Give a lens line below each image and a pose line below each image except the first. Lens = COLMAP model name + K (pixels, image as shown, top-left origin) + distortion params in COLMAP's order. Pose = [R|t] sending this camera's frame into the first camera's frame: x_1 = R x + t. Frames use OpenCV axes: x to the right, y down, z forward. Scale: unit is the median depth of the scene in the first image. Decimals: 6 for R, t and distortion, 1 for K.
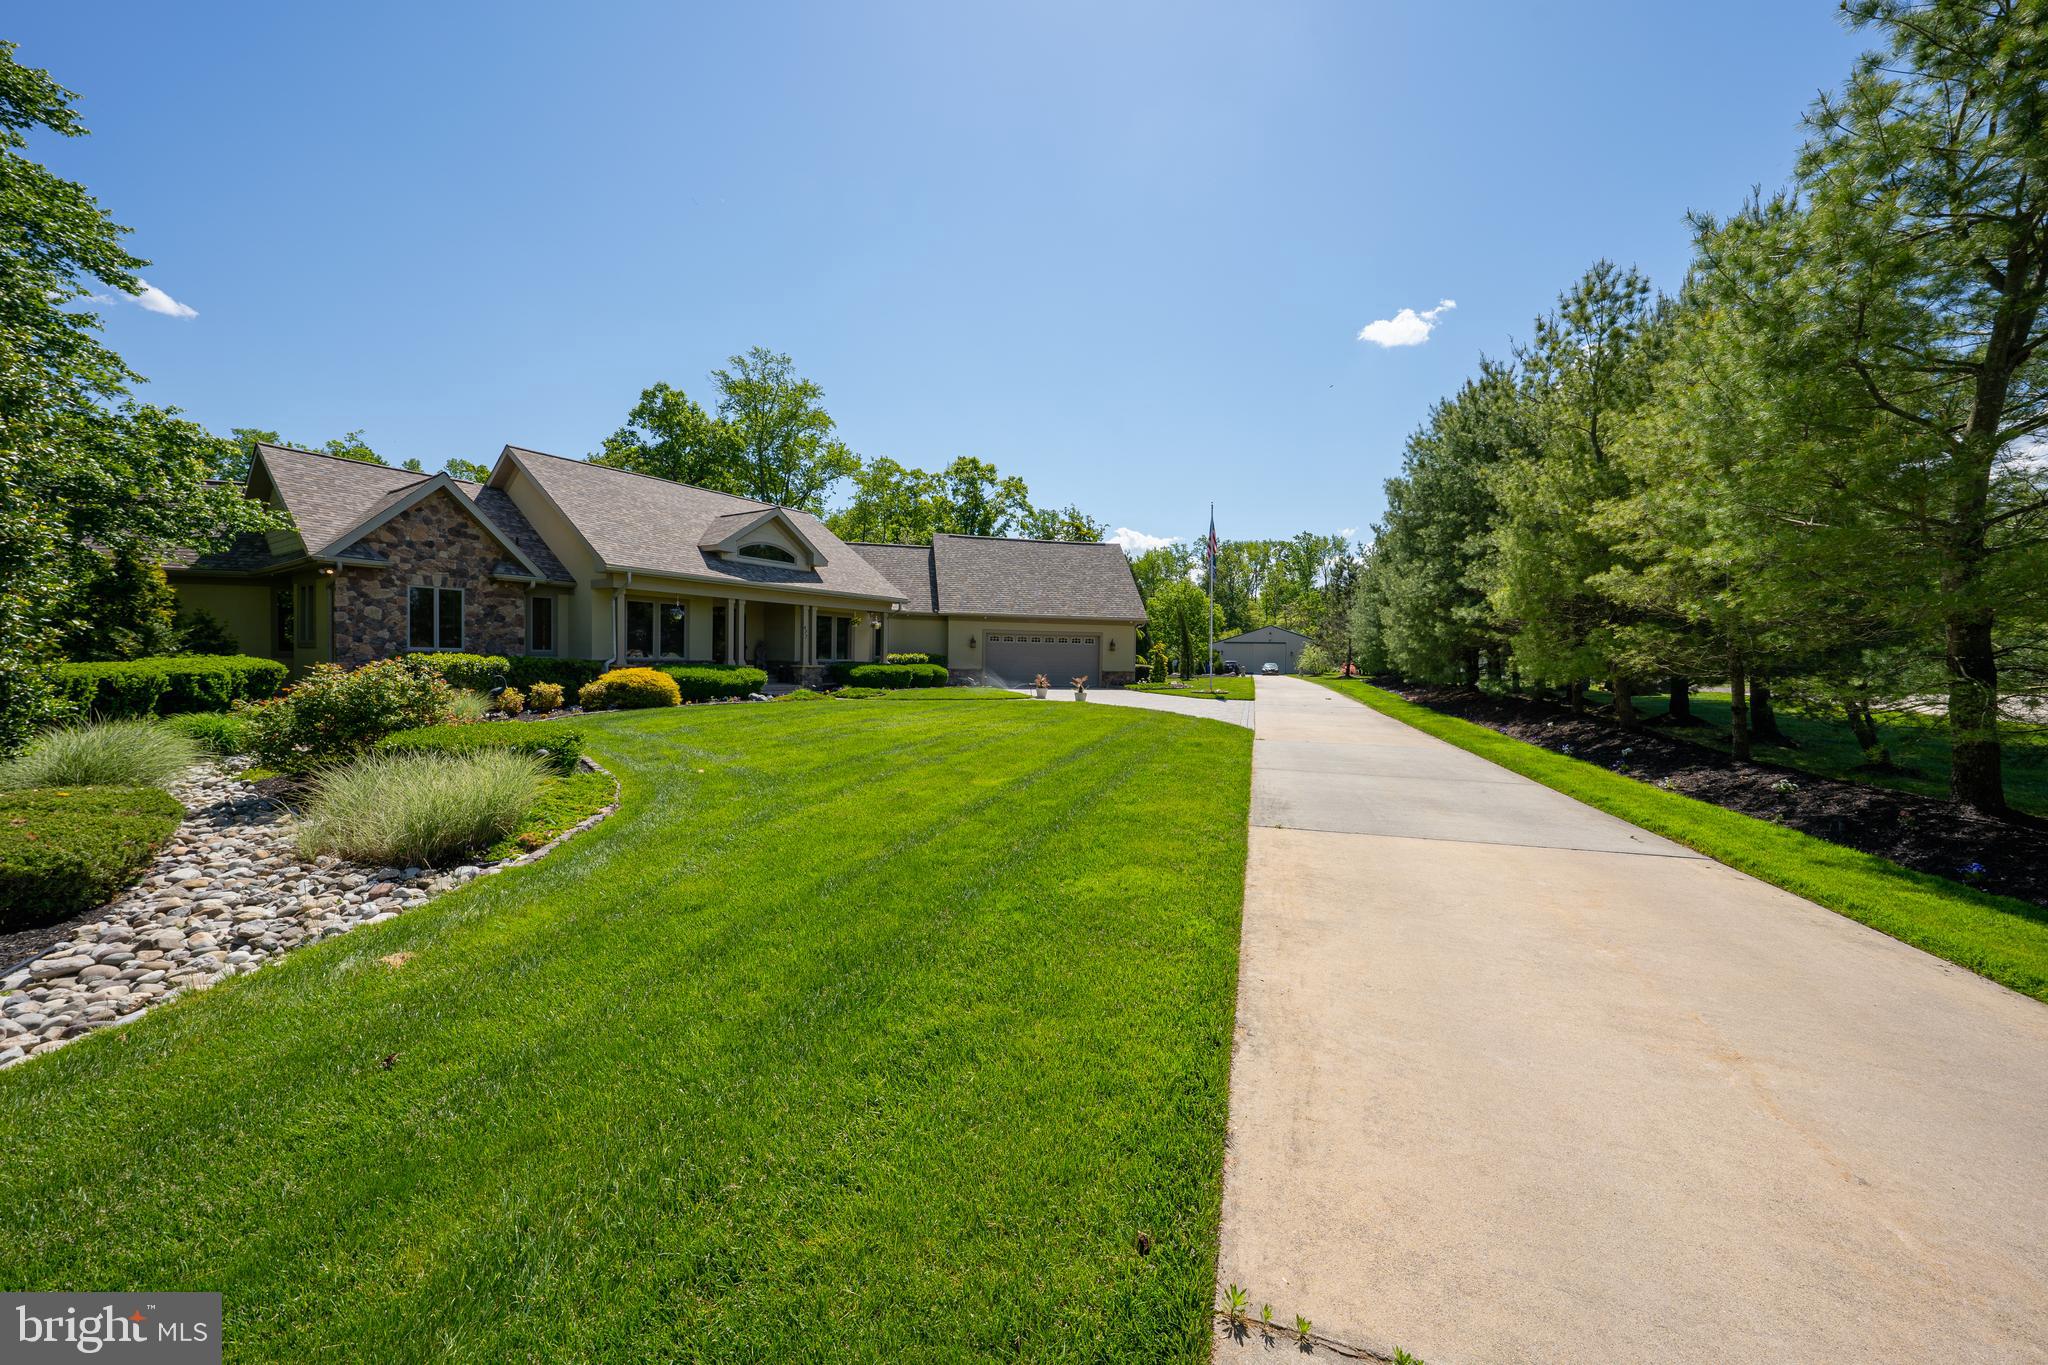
lens RADIAL K [[718.1, 0, 1026.3], [0, 718.1, 682.4], [0, 0, 1]] dist [-0.025884, 0.006963]
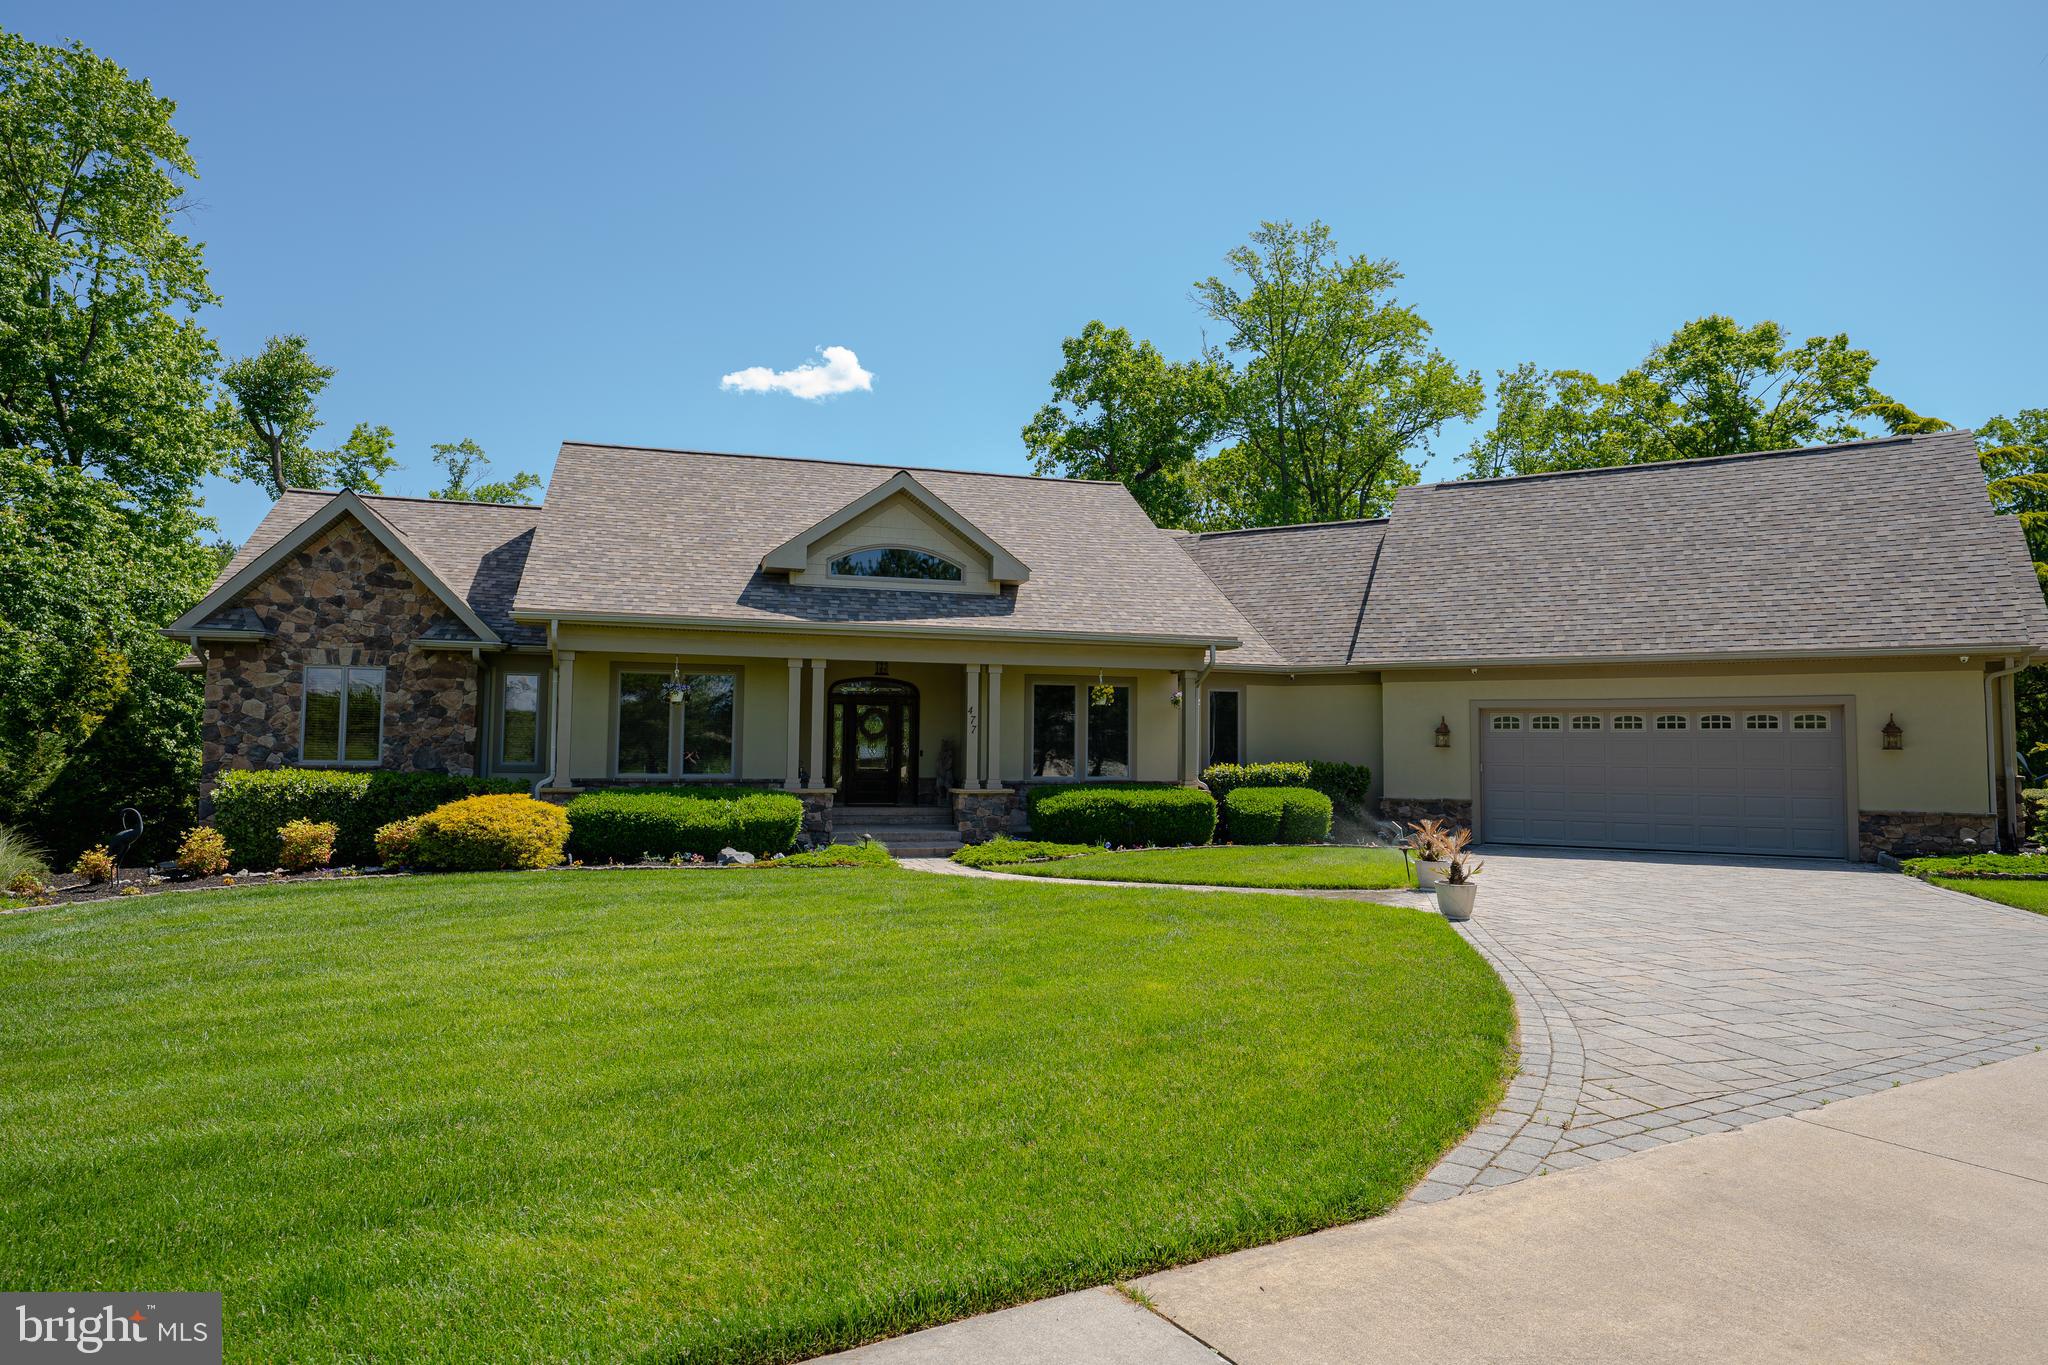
lens RADIAL K [[1225.5, 0, 1024.0], [0, 1225.5, 682.5], [0, 0, 1]] dist [0.024786, 0.001122]
pose [[0.744288, -0.052220, -0.665814, 0.309008], [-0.018686, 0.994920, -0.098920, -0.016745], [0.667597, 0.086067, 0.739531, 0.479853]]
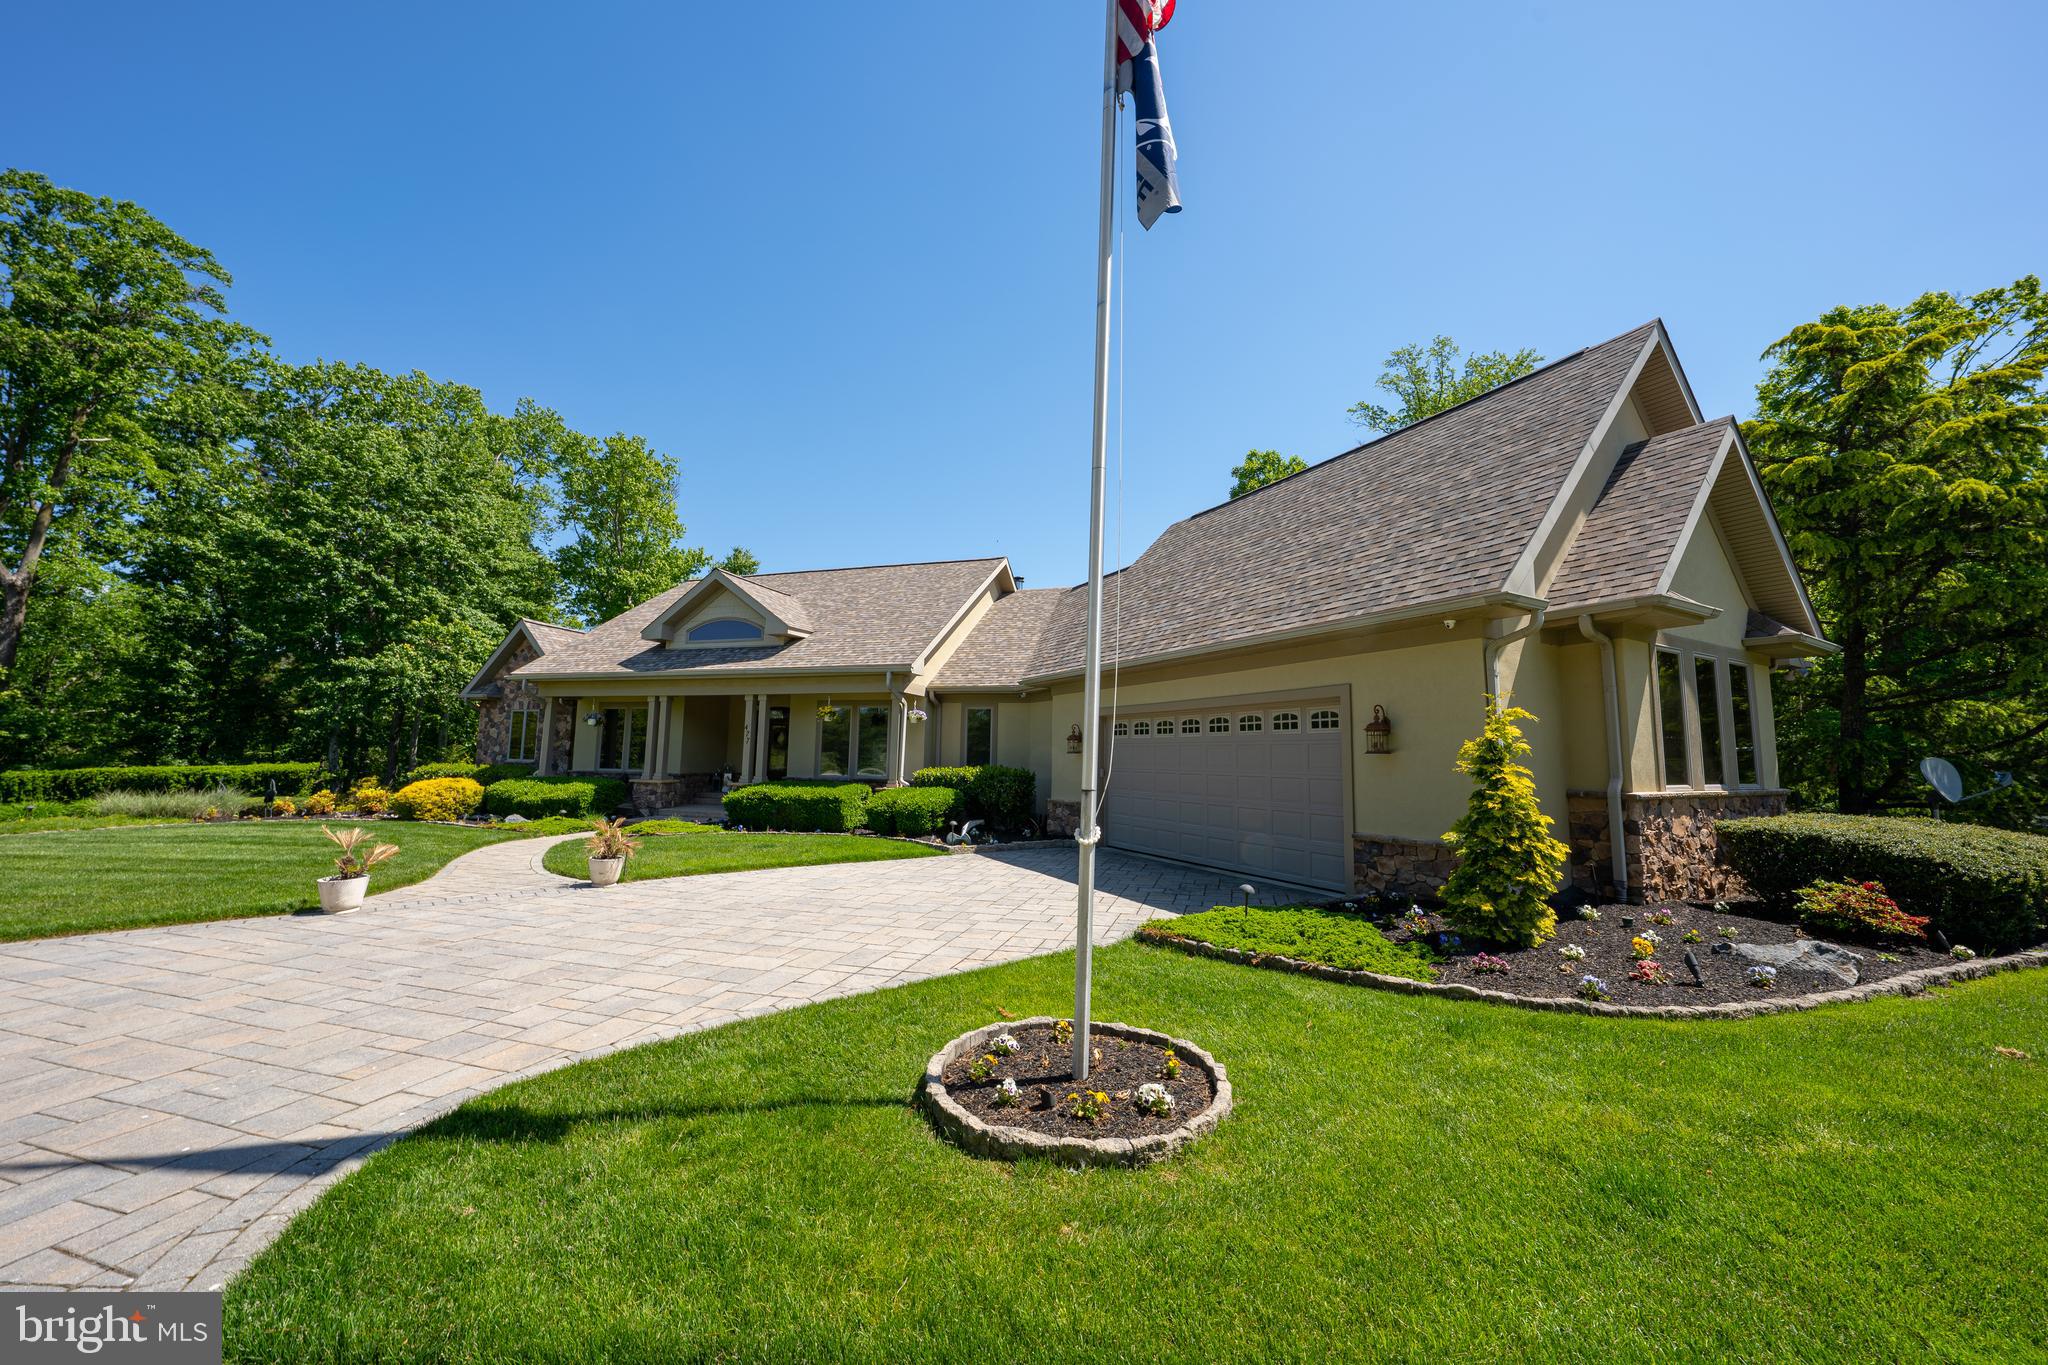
lens RADIAL K [[718.6, 0, 1024.0], [0, 718.6, 682.5], [0, 0, 1]] dist [-0.015086, 0.000012]
pose [[0.265517, -0.115103, -0.957210, 0.491053], [-0.043527, 0.990404, -0.131169, -0.046845], [0.963123, 0.076492, 0.257959, 1.247683]]
